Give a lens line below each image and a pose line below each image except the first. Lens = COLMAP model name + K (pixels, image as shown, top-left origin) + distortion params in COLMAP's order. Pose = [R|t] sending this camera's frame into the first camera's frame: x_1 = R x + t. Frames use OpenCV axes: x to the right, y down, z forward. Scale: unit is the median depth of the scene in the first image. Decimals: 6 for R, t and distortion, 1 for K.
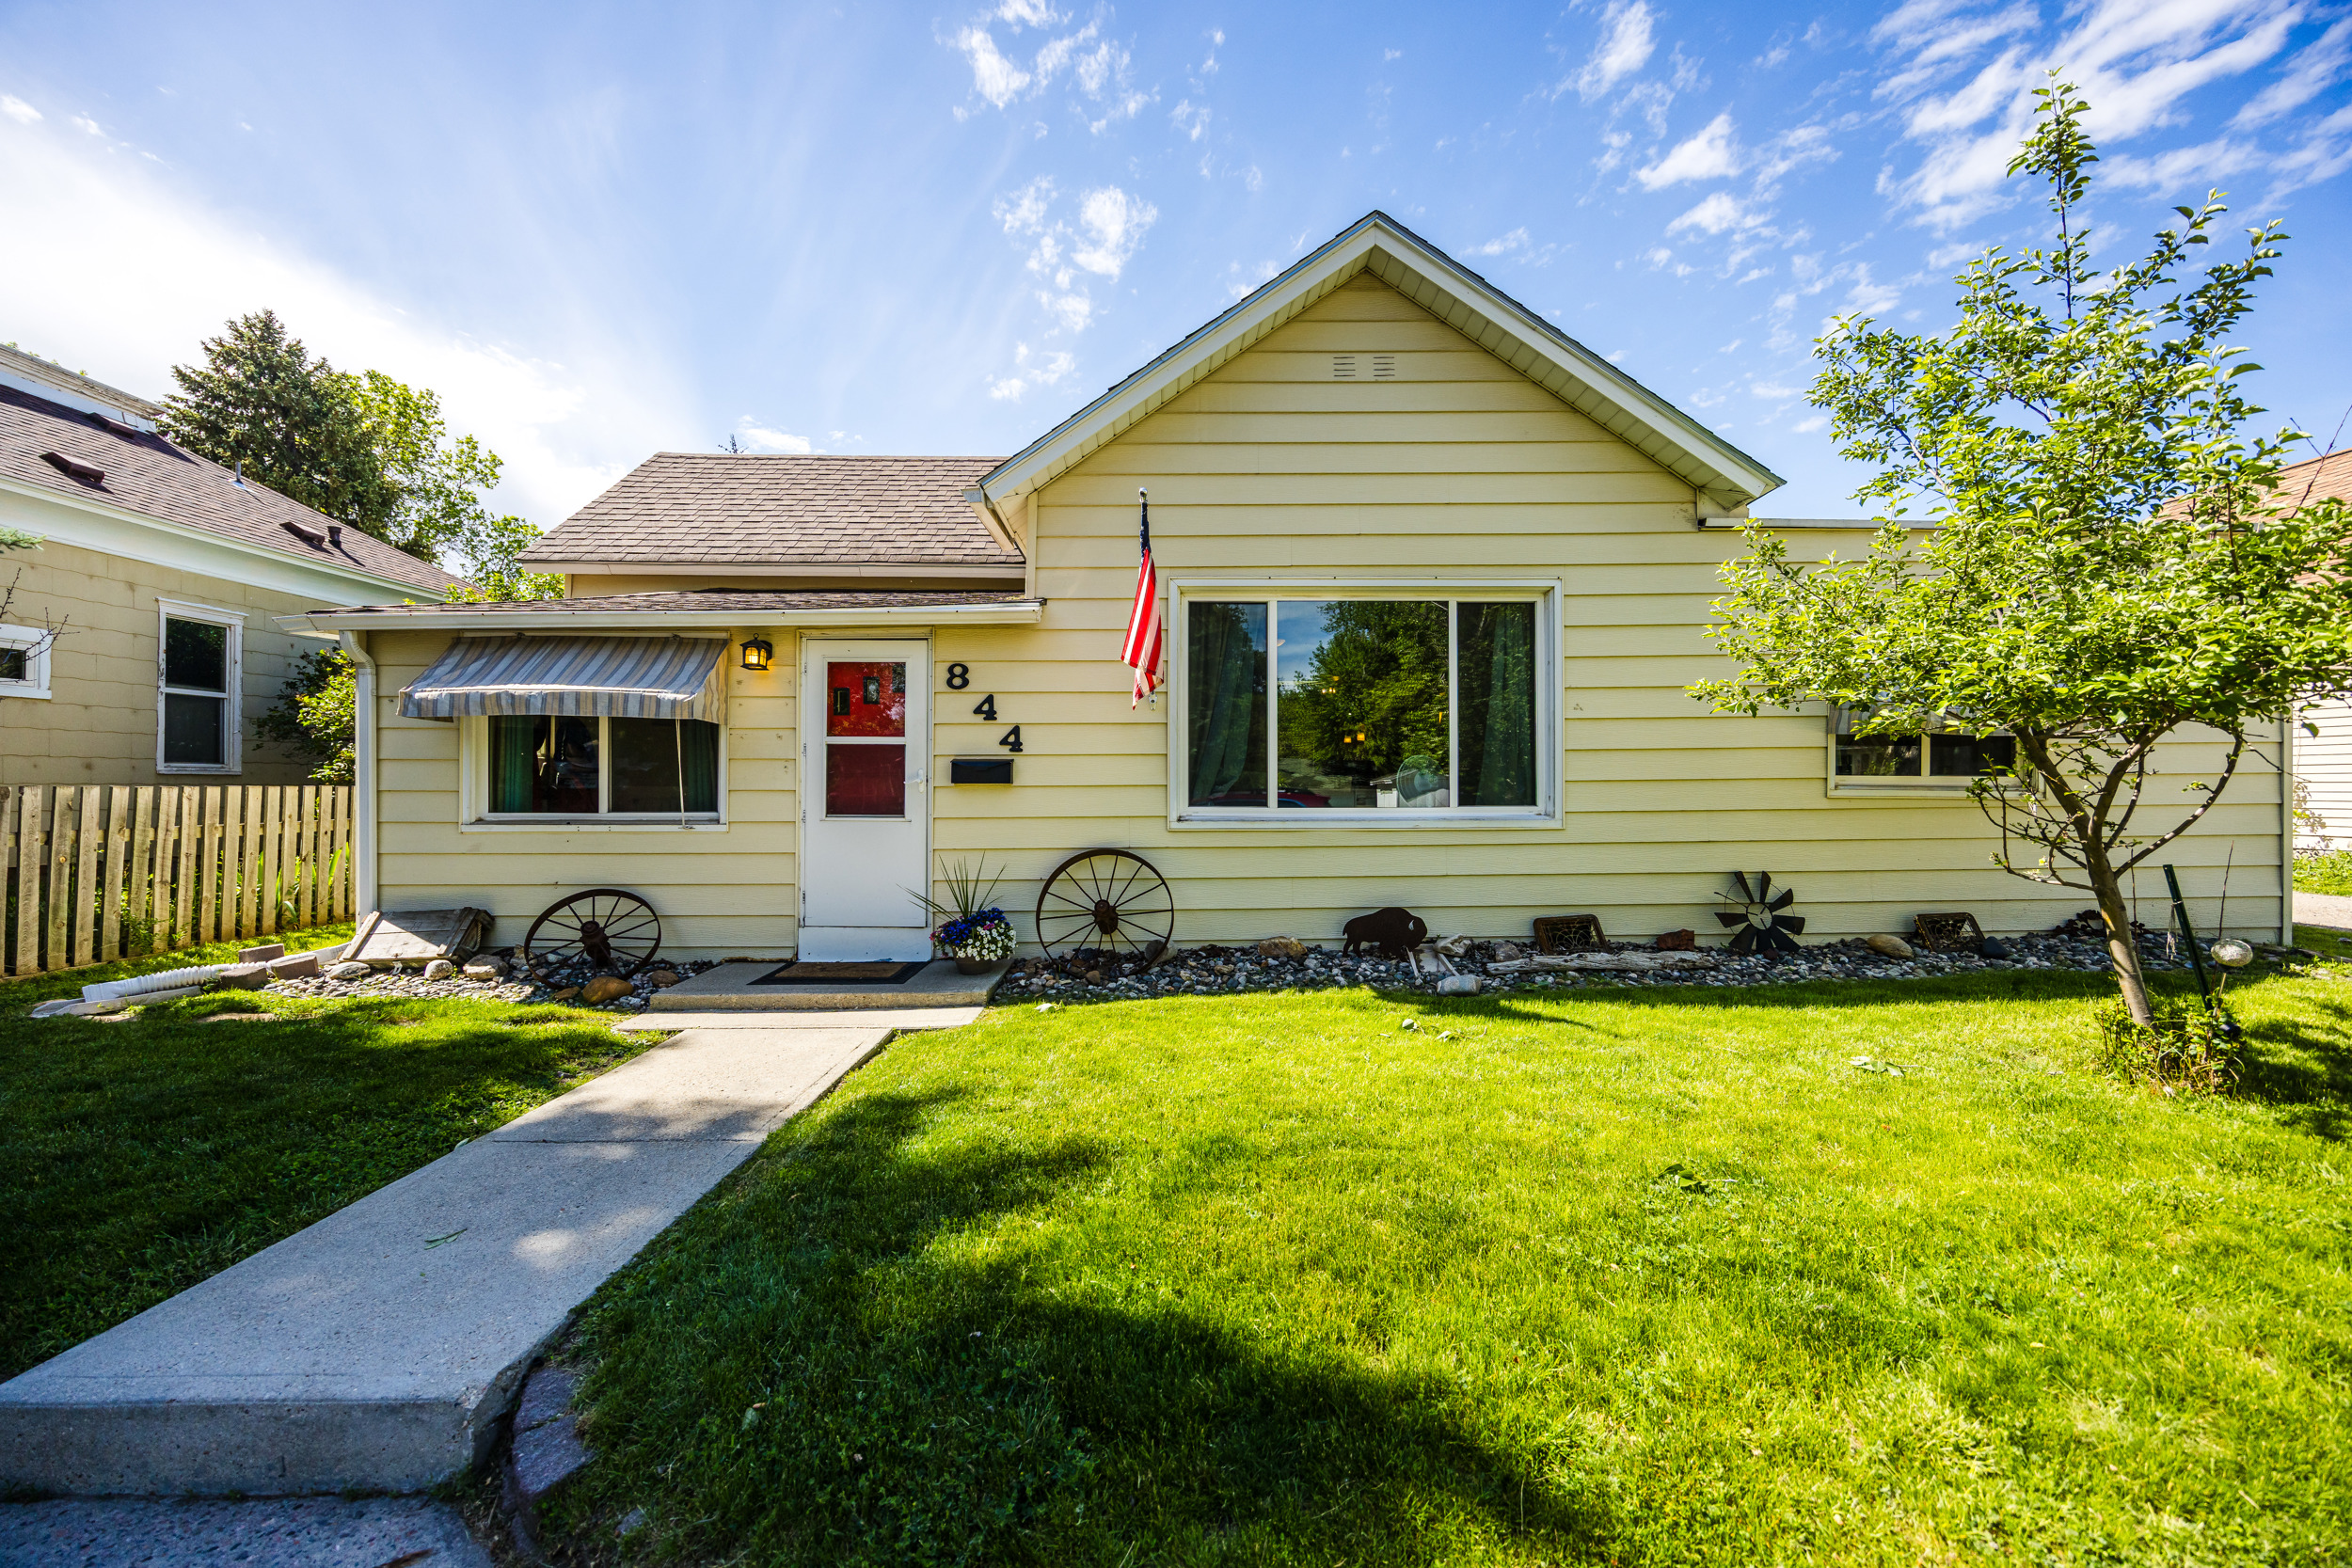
lens RADIAL K [[884.2, 0, 1182.2], [0, 884.2, 775.8], [0, 0, 1]] dist [-0.004061, 0.000368]
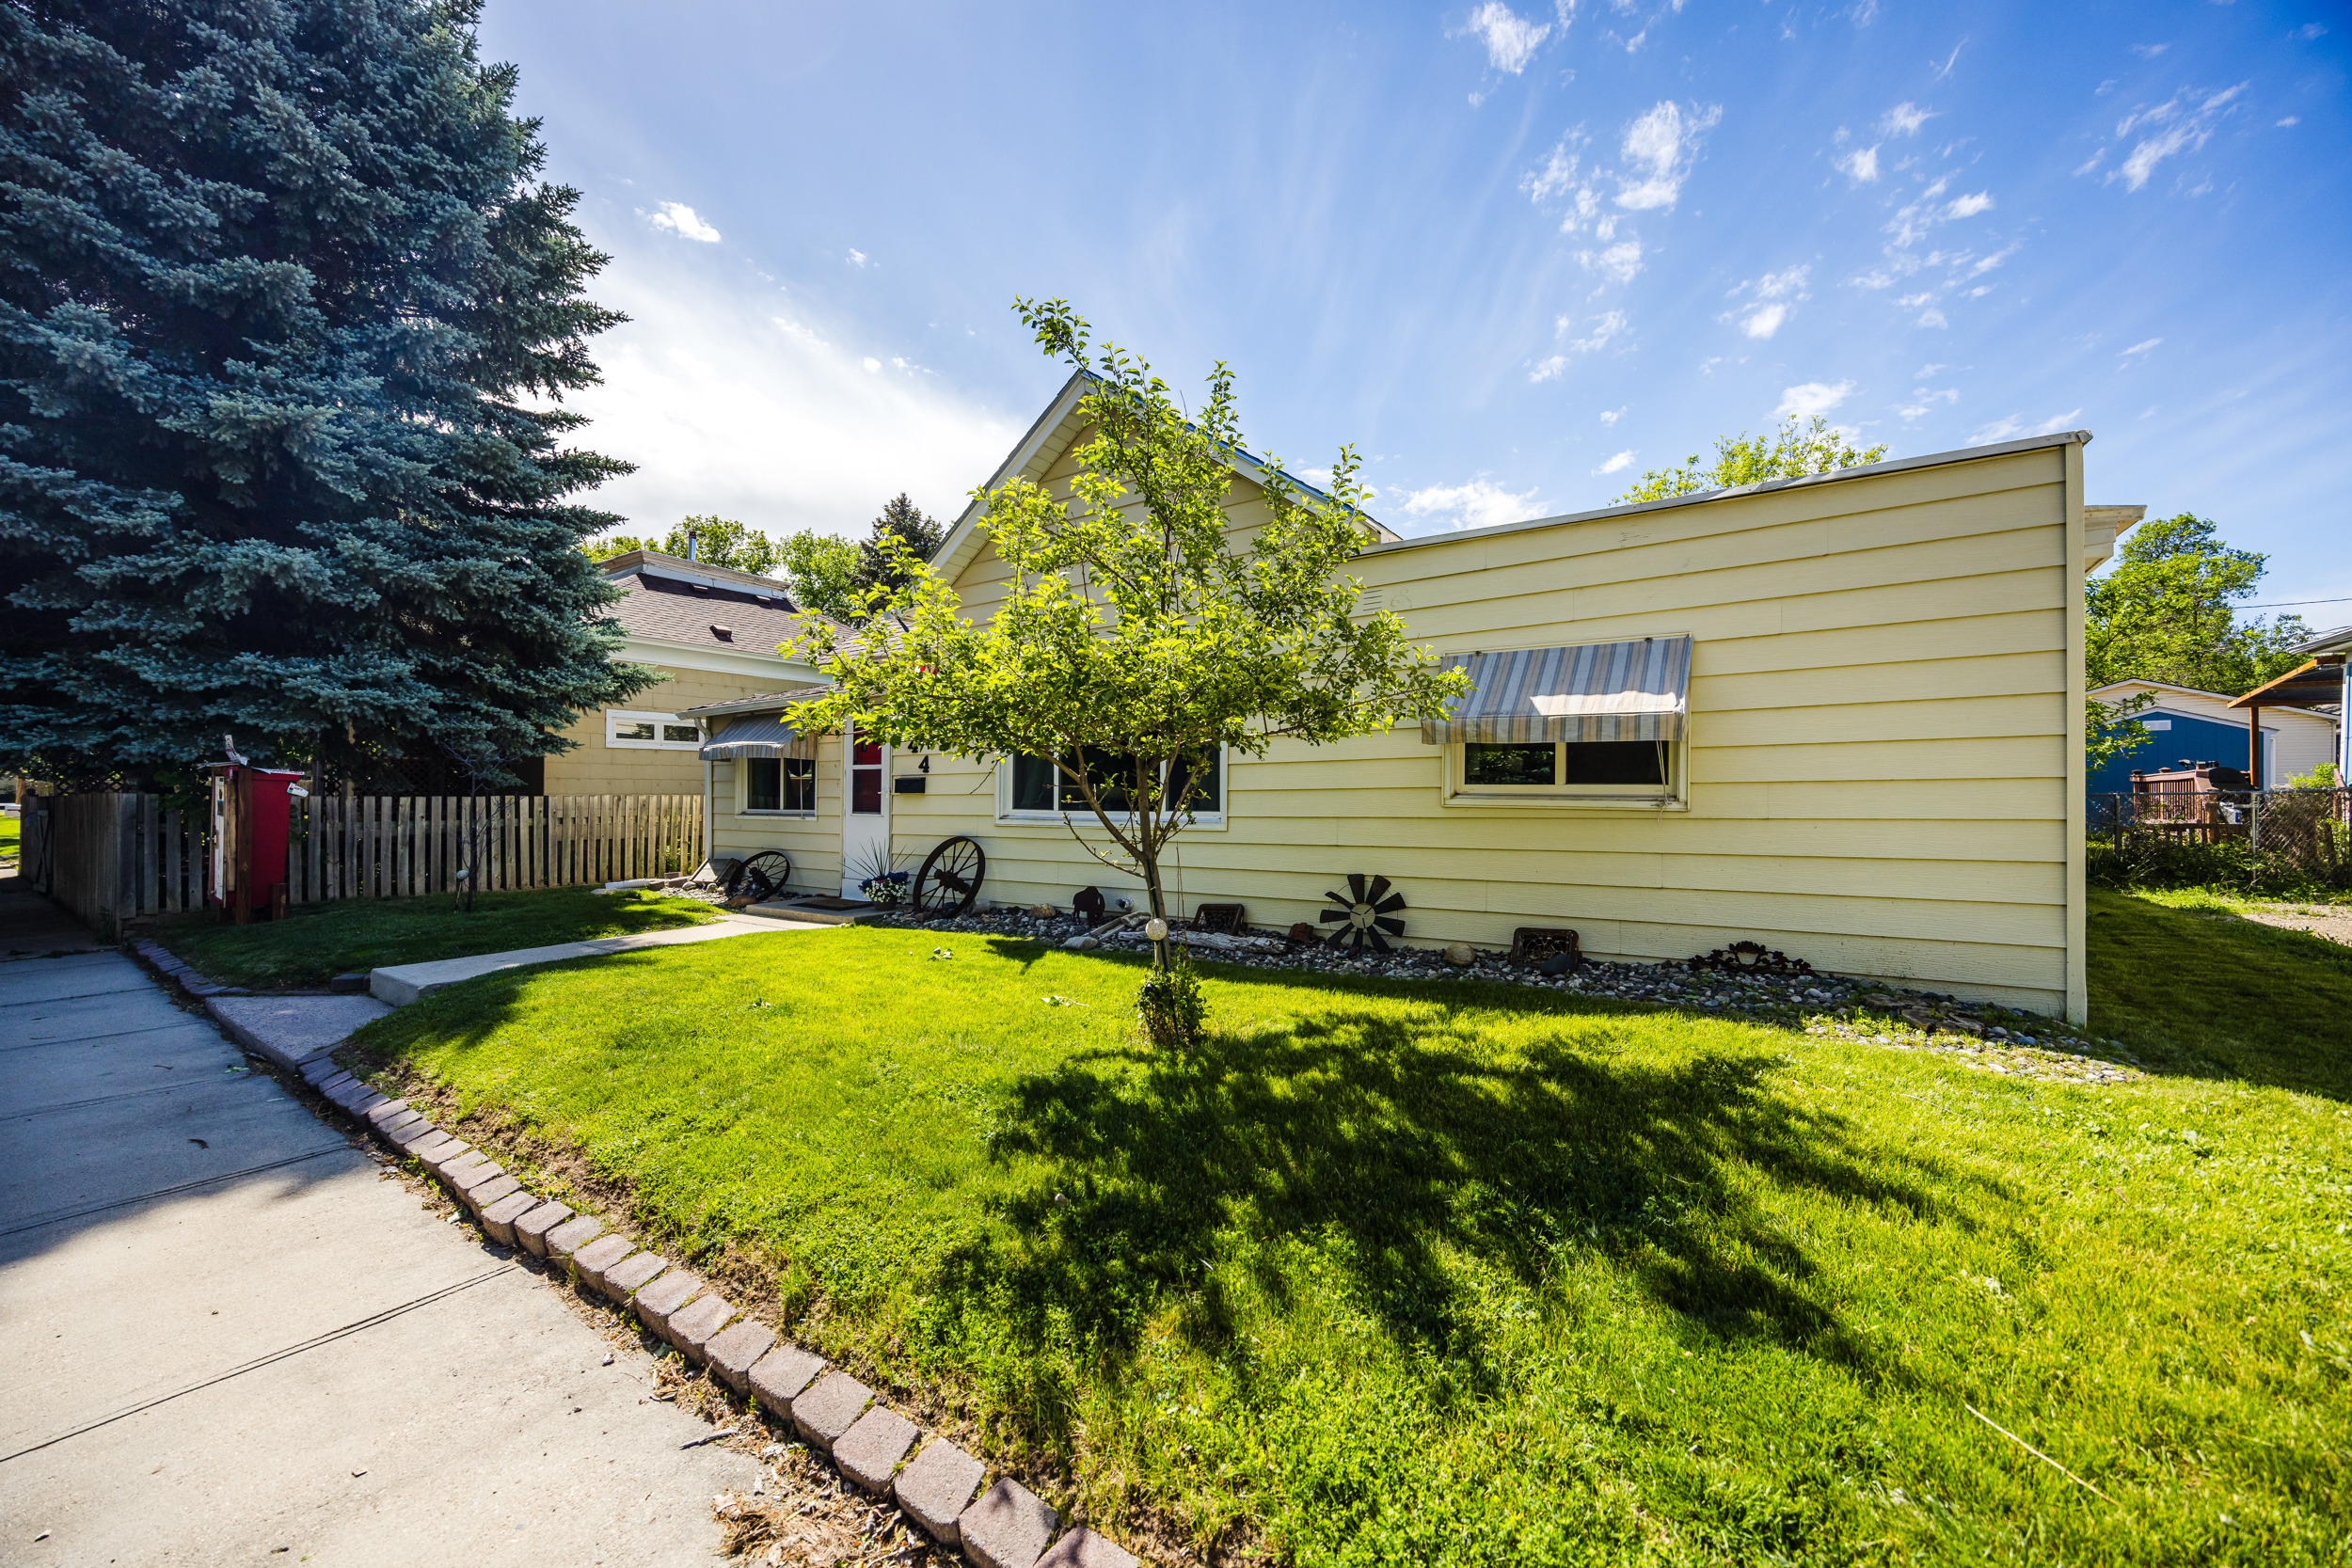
lens RADIAL K [[884.2, 0, 1200.3], [0, 884.2, 816.8], [0, 0, 1]] dist [-0.004061, 0.000368]
pose [[0.816972, 0.013504, -0.576519, 1.082225], [0.010296, 0.999225, 0.037995, -0.003790], [0.576585, -0.036976, 0.816200, 0.019083]]
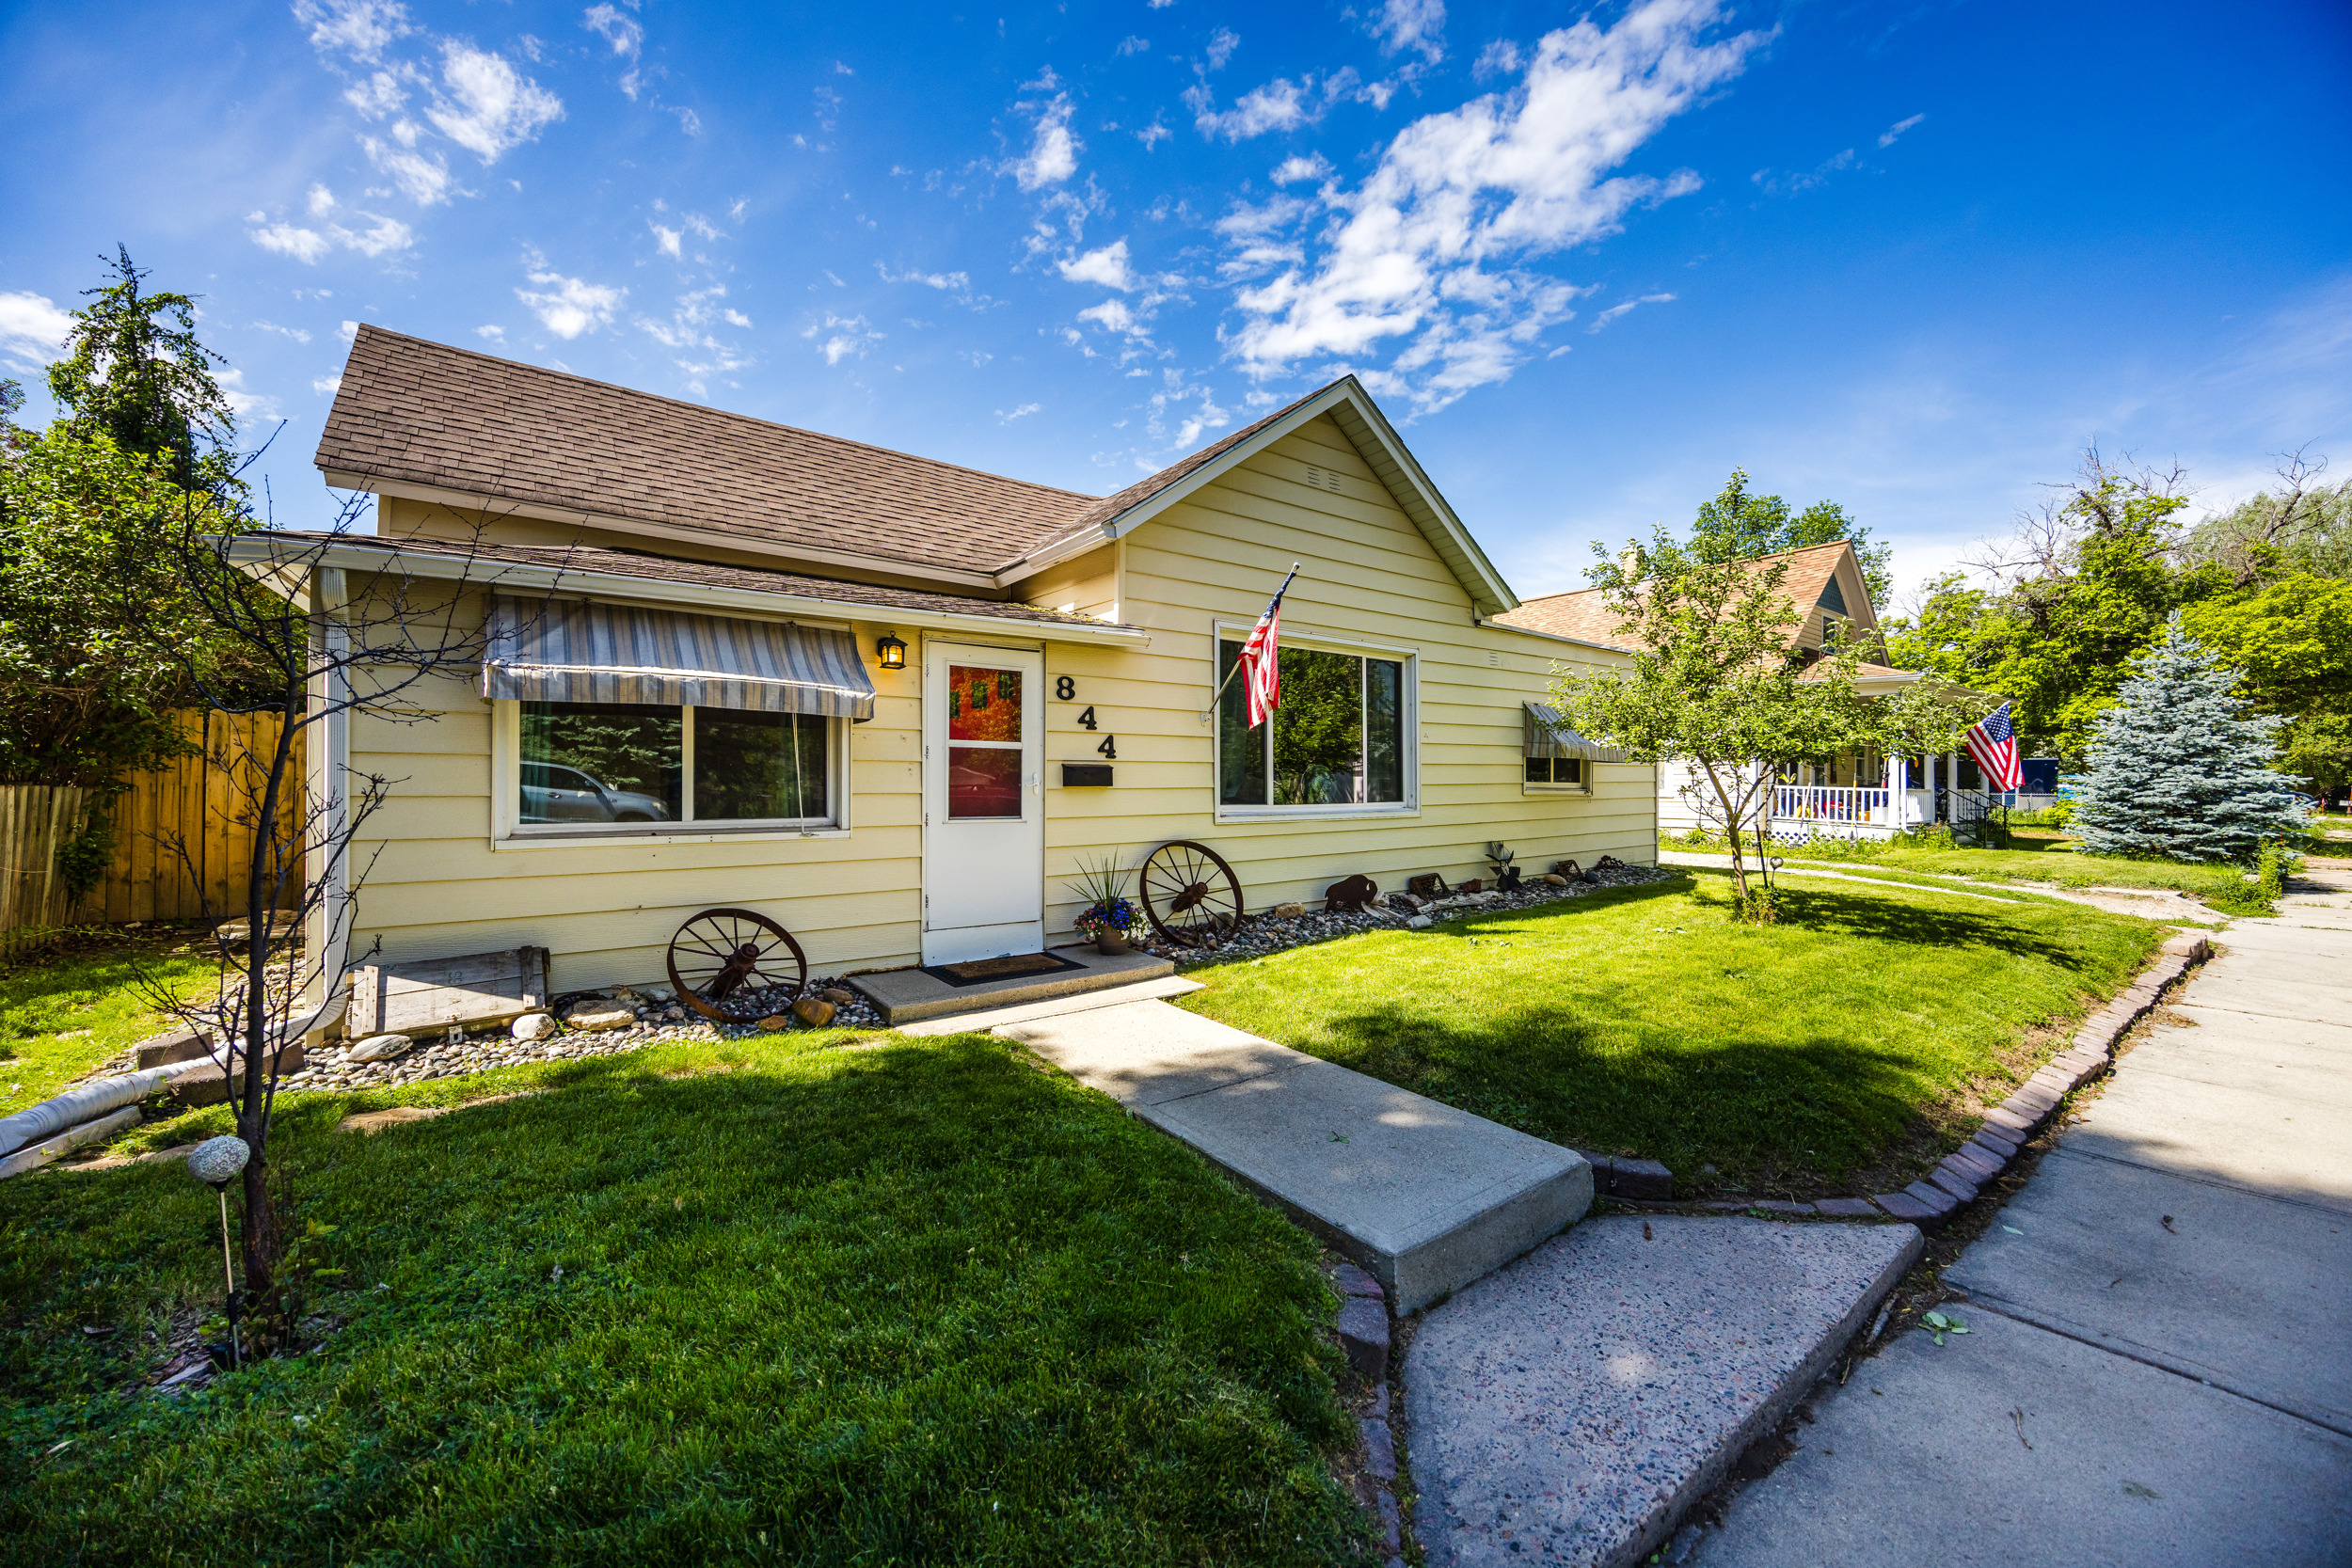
lens RADIAL K [[884.2, 0, 1167.3], [0, 884.2, 770.7], [0, 0, 1]] dist [-0.004061, 0.000368]
pose [[0.809911, 0.010175, 0.586464, -0.788166], [-0.003507, 0.999916, -0.012506, 0.002467], [-0.586542, 0.008072, 0.809879, 0.041668]]
